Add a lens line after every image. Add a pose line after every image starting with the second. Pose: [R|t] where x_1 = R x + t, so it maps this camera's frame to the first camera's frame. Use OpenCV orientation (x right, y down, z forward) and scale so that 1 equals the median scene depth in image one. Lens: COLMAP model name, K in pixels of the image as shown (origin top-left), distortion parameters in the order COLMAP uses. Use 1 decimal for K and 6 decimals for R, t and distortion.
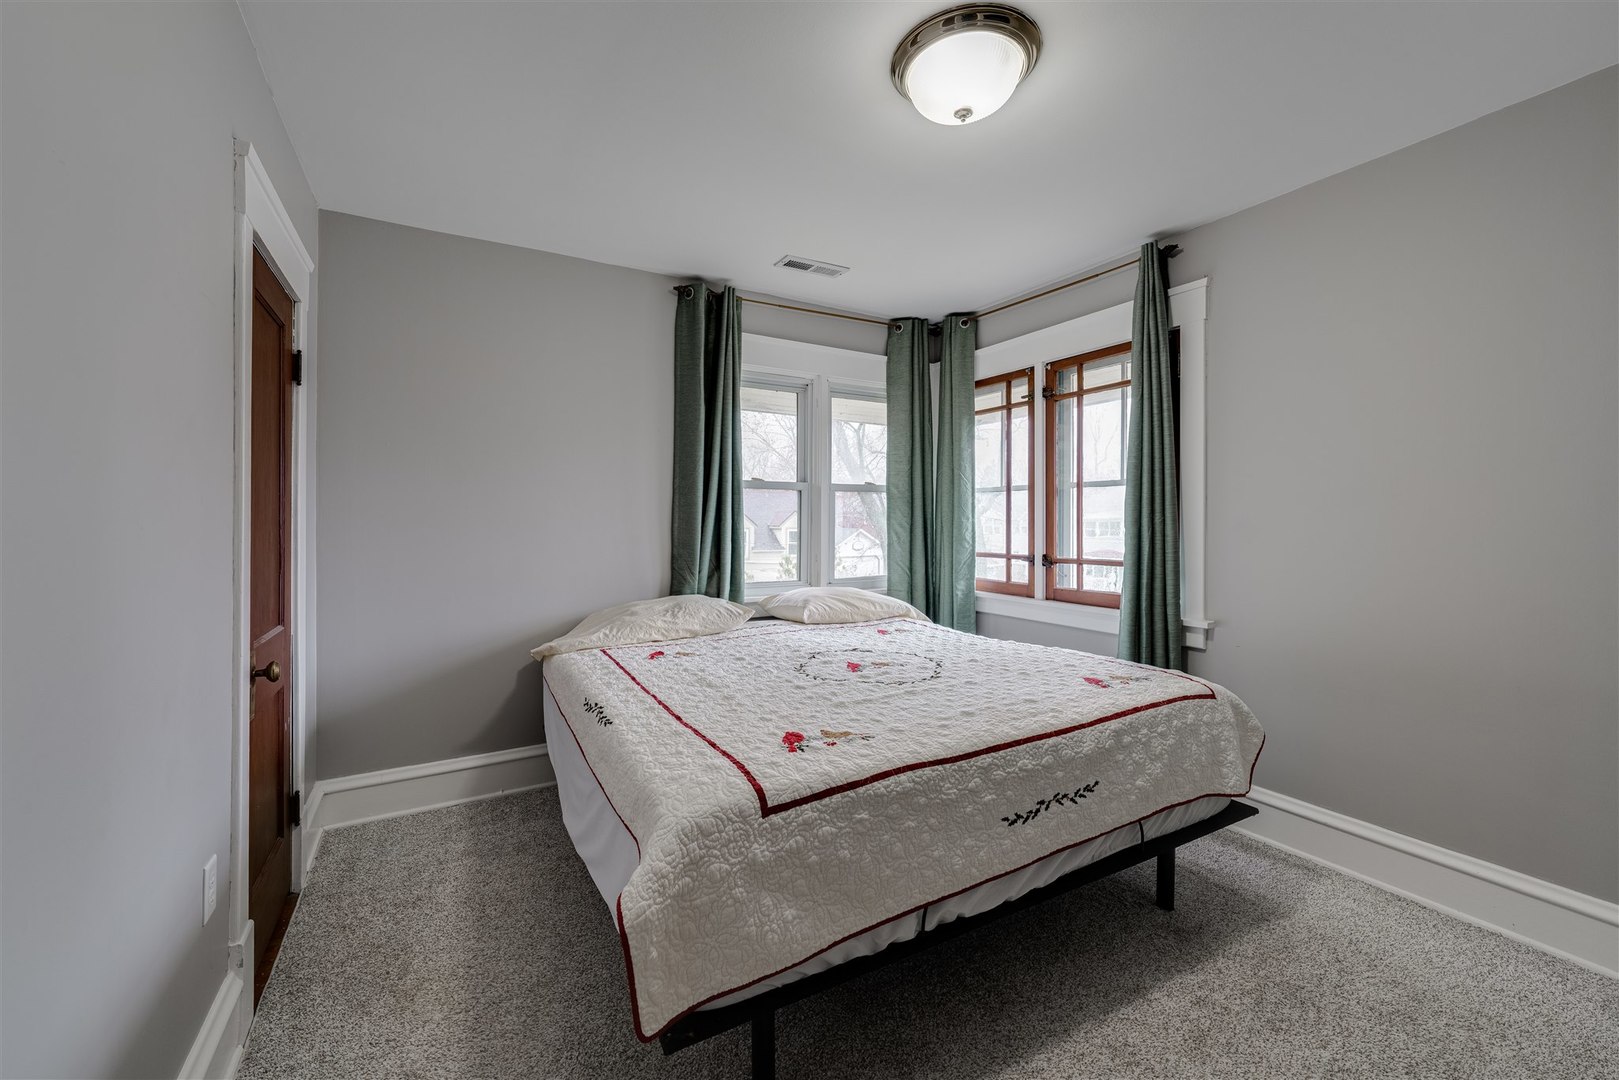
lens RADIAL K [[627.4, 0, 807.6], [0, 627.4, 527.7], [0, 0, 1]] dist [-0.001014, 0.000027]
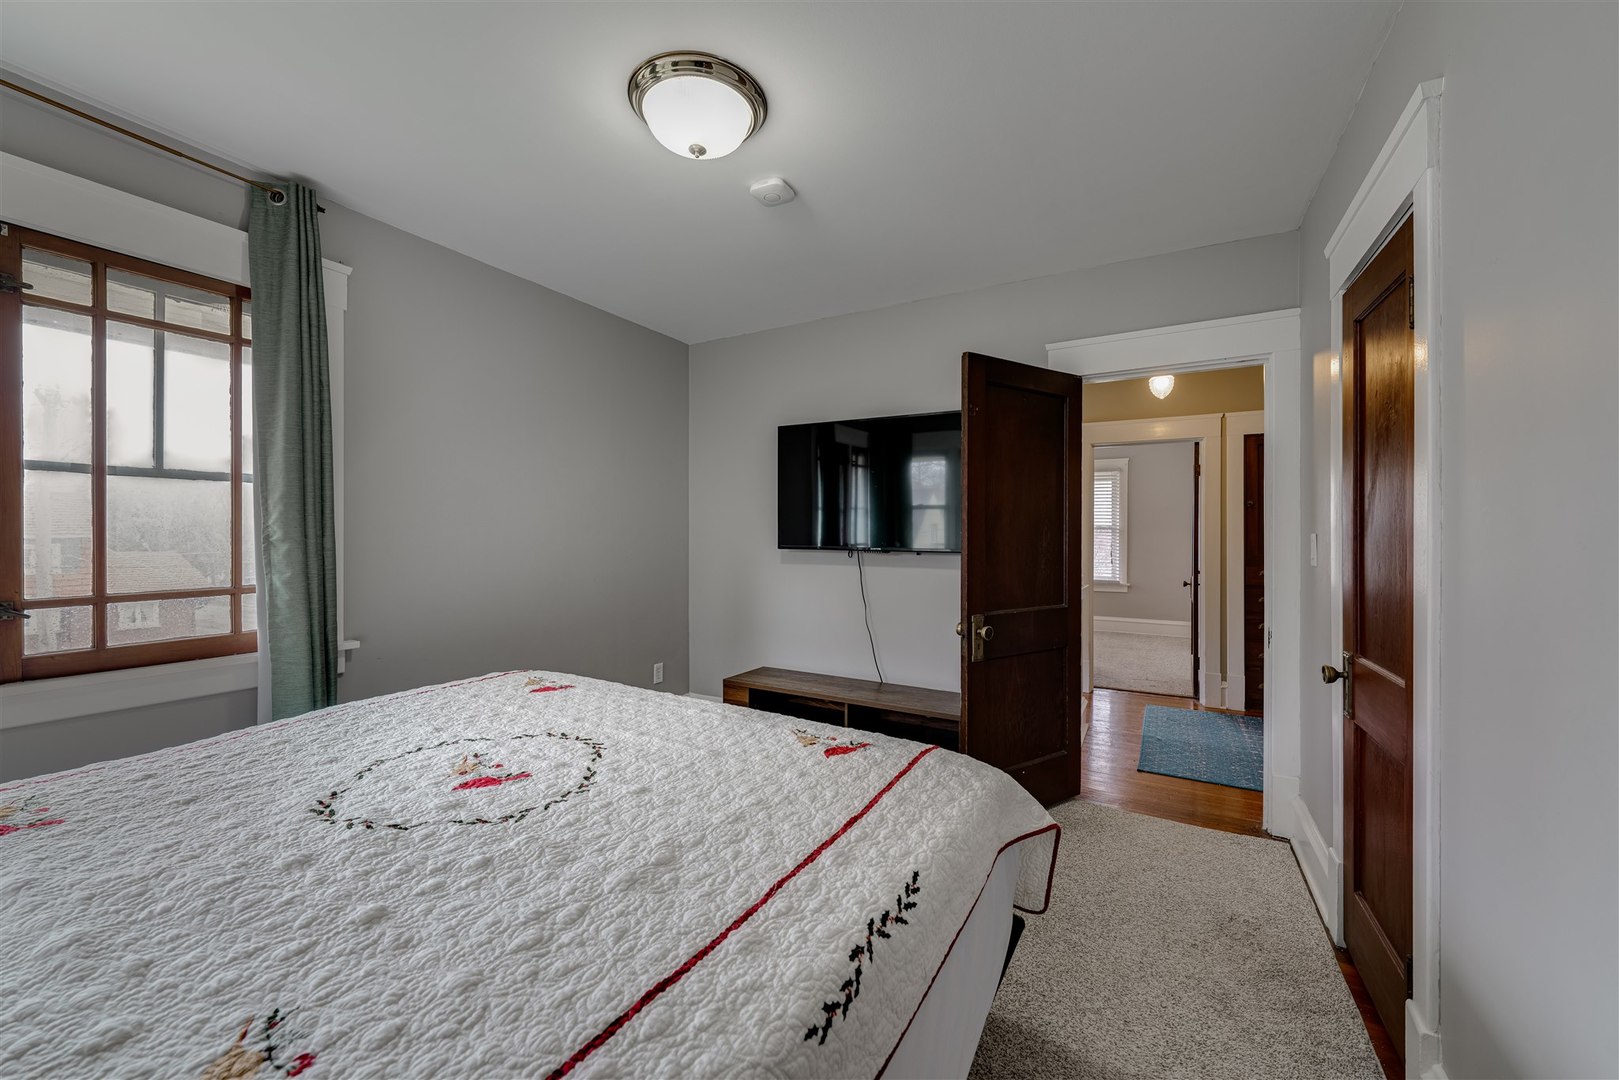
lens RADIAL K [[627.4, 0, 808.8], [0, 627.4, 536.0], [0, 0, 1]] dist [-0.001014, 0.000027]
pose [[-0.495540, -0.007293, 0.868555, -0.575537], [0.002506, 0.999949, 0.009826, -0.013427], [-0.868582, 0.007046, -0.495496, 1.016631]]
